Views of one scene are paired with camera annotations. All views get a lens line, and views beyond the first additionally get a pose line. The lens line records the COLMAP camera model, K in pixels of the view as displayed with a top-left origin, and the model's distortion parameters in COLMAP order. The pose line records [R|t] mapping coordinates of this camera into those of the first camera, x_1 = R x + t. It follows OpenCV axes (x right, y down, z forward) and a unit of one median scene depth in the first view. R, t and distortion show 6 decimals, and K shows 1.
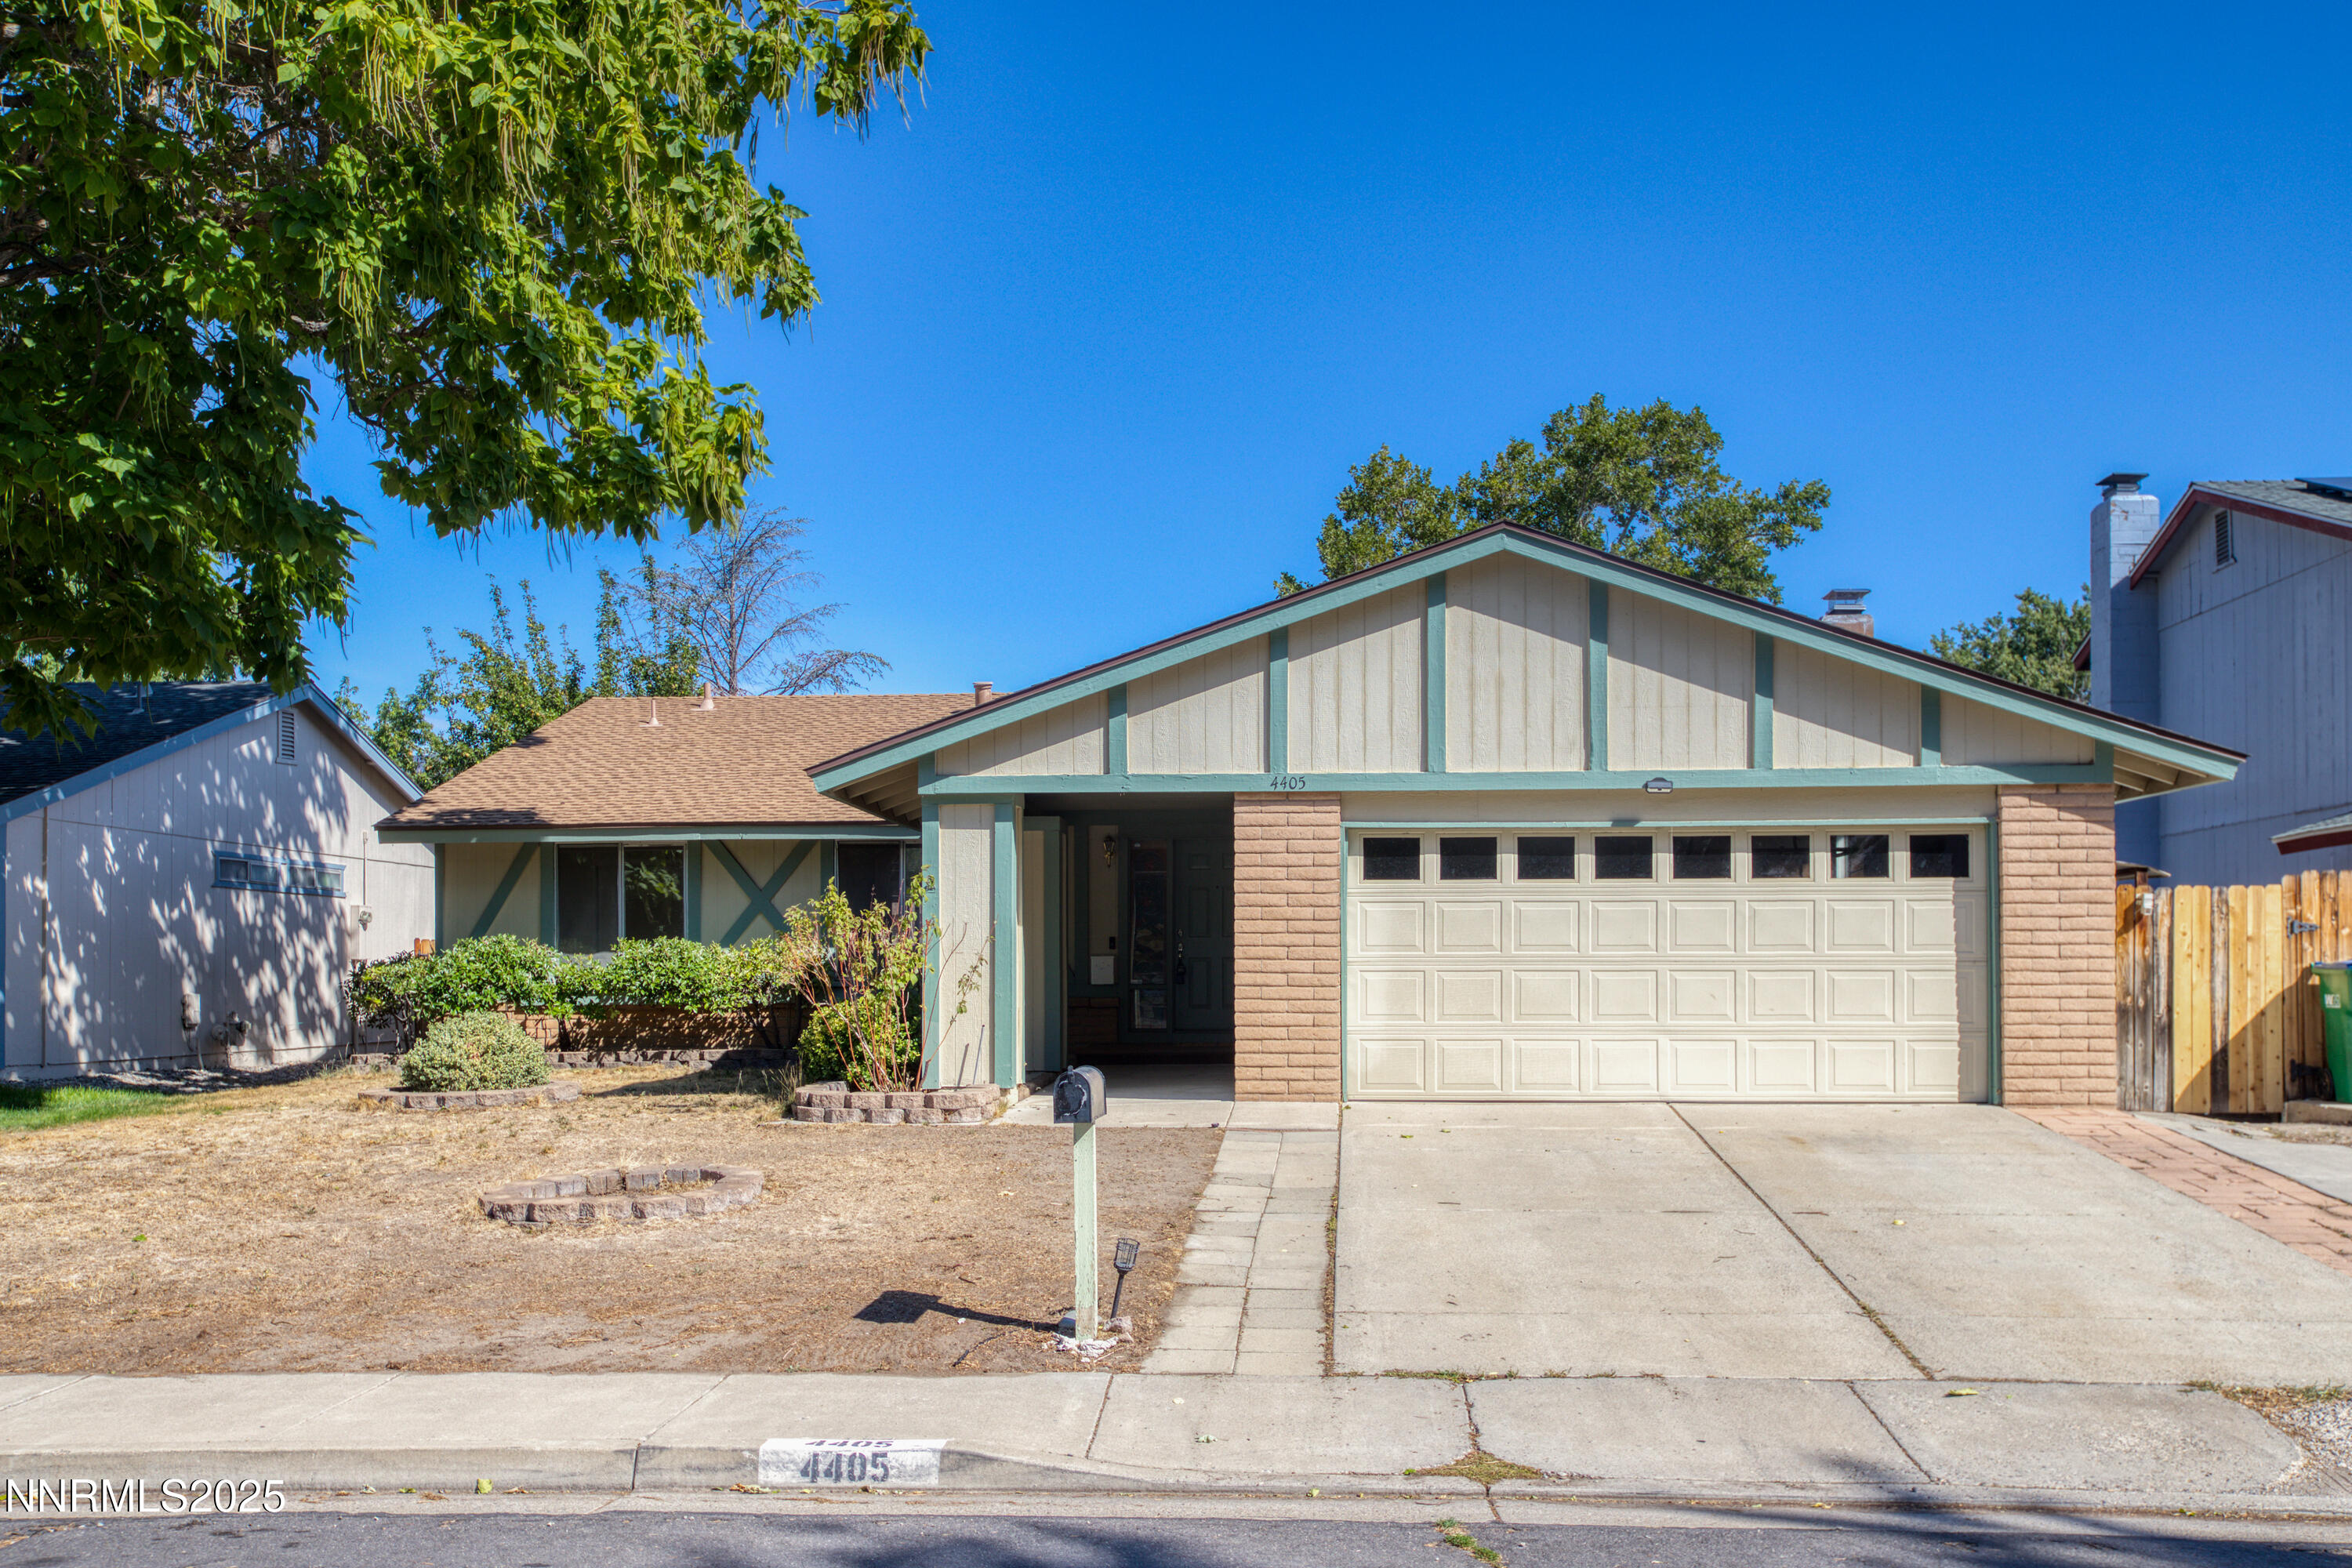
lens RADIAL K [[2222.7, 0, 1175.3], [0, 2222.7, 905.7], [0, 0, 1]] dist [-0.003920, 0.149419]
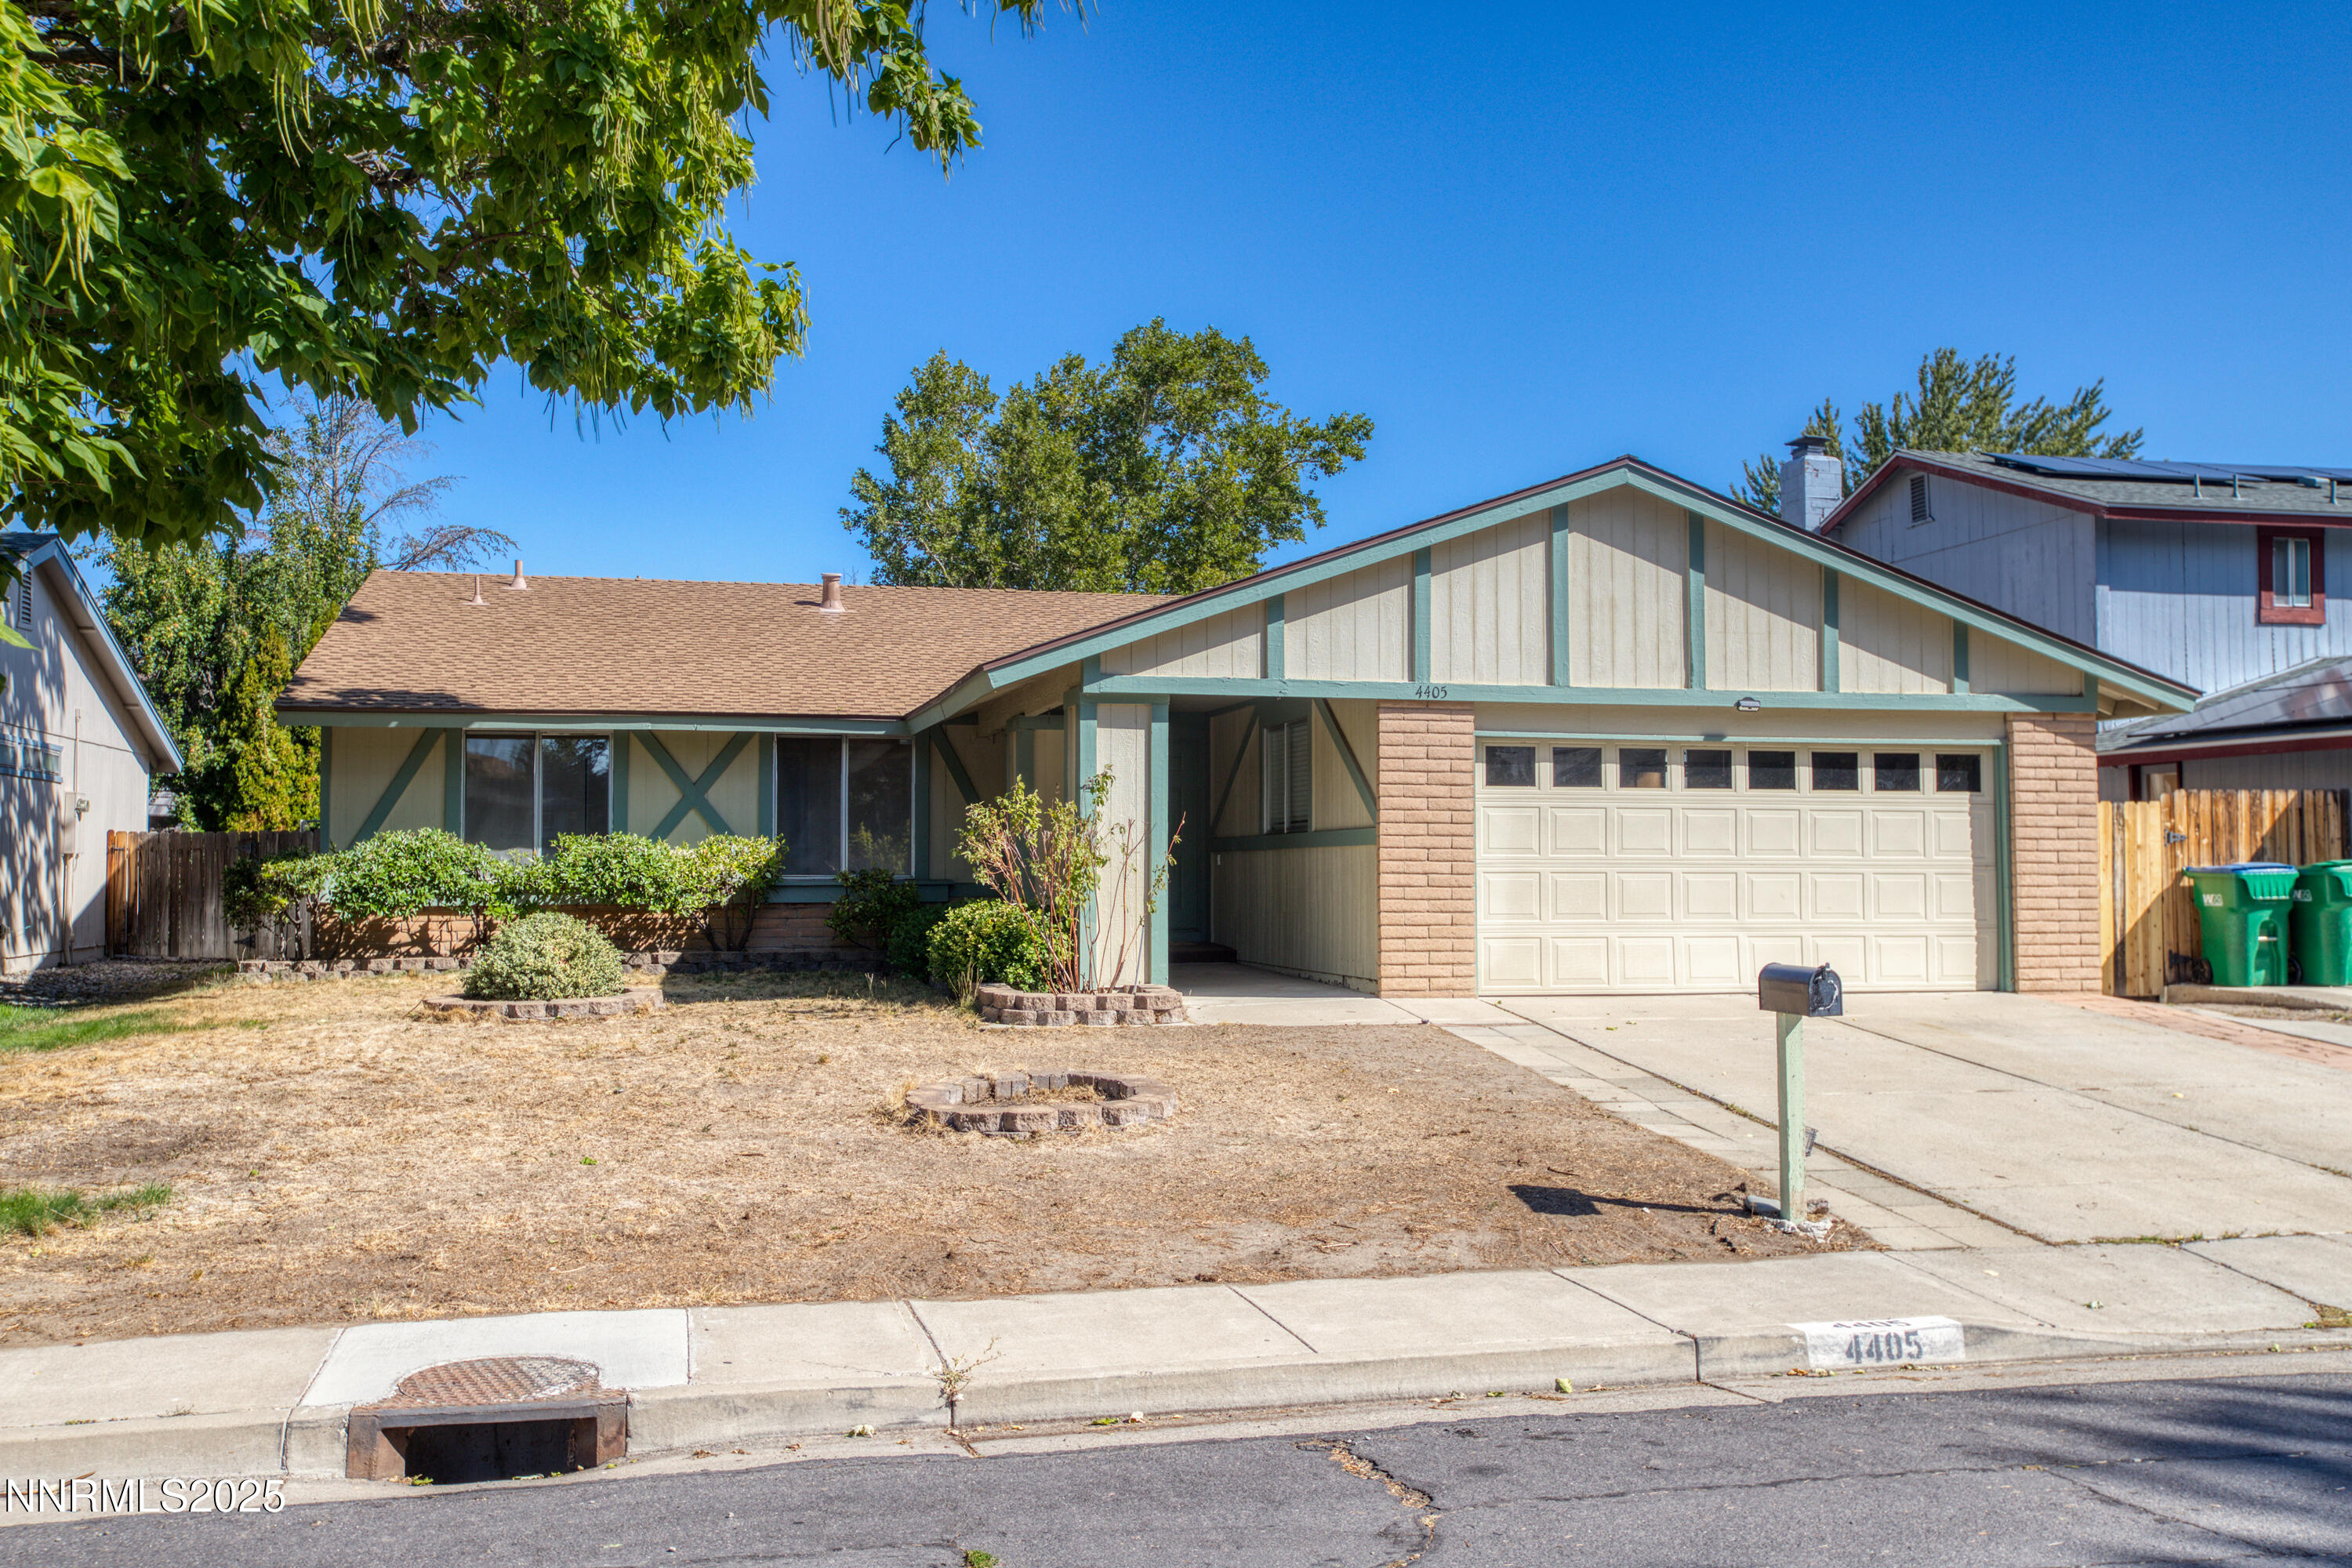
lens RADIAL K [[2220.4, 0, 1179.2], [0, 2220.4, 710.4], [0, 0, 1]] dist [0.002988, 0.126638]
pose [[0.950676, 0.025533, 0.309132, -0.385450], [-0.012512, 0.998952, -0.044029, 0.000873], [-0.309932, 0.037989, 0.949999, 0.042142]]
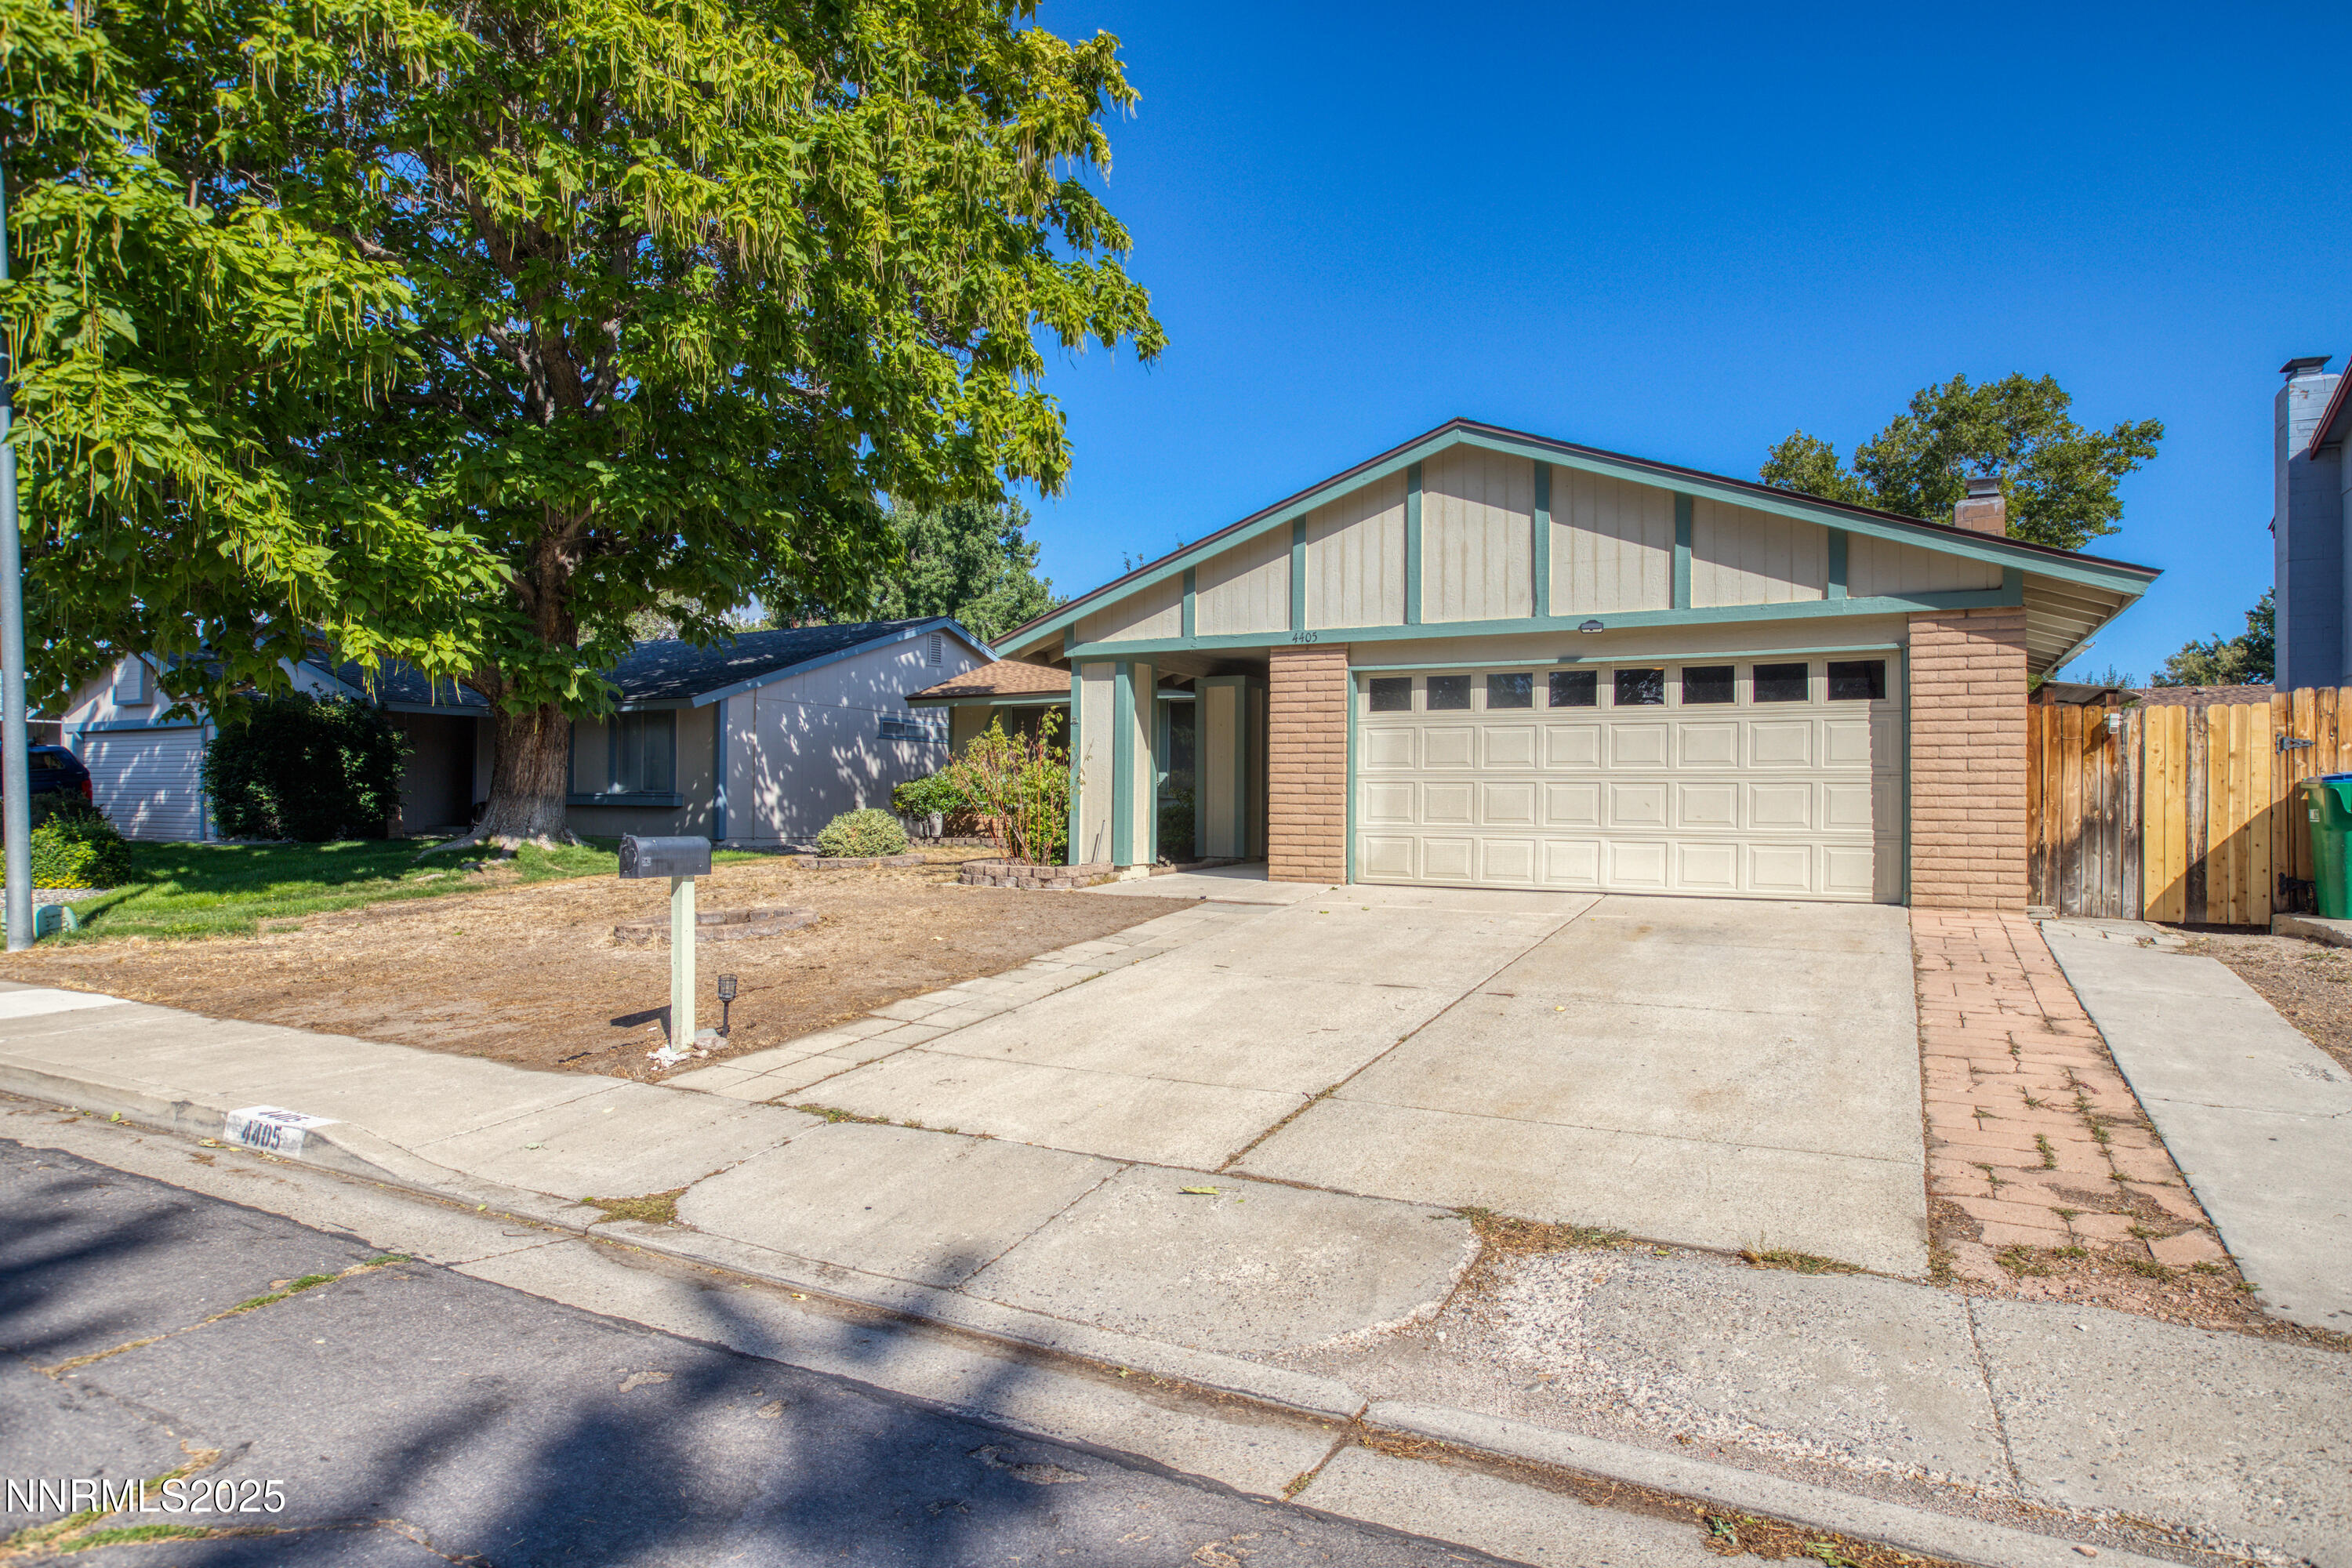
lens RADIAL K [[1339.9, 0, 1179.6], [0, 1339.9, 762.2], [0, 0, 1]] dist [-0.053743, 0.048500]
pose [[0.907636, -0.002987, -0.419747, 0.312747], [0.001644, 0.999992, -0.003561, 0.020320], [0.419754, 0.002542, 0.907634, 0.257499]]
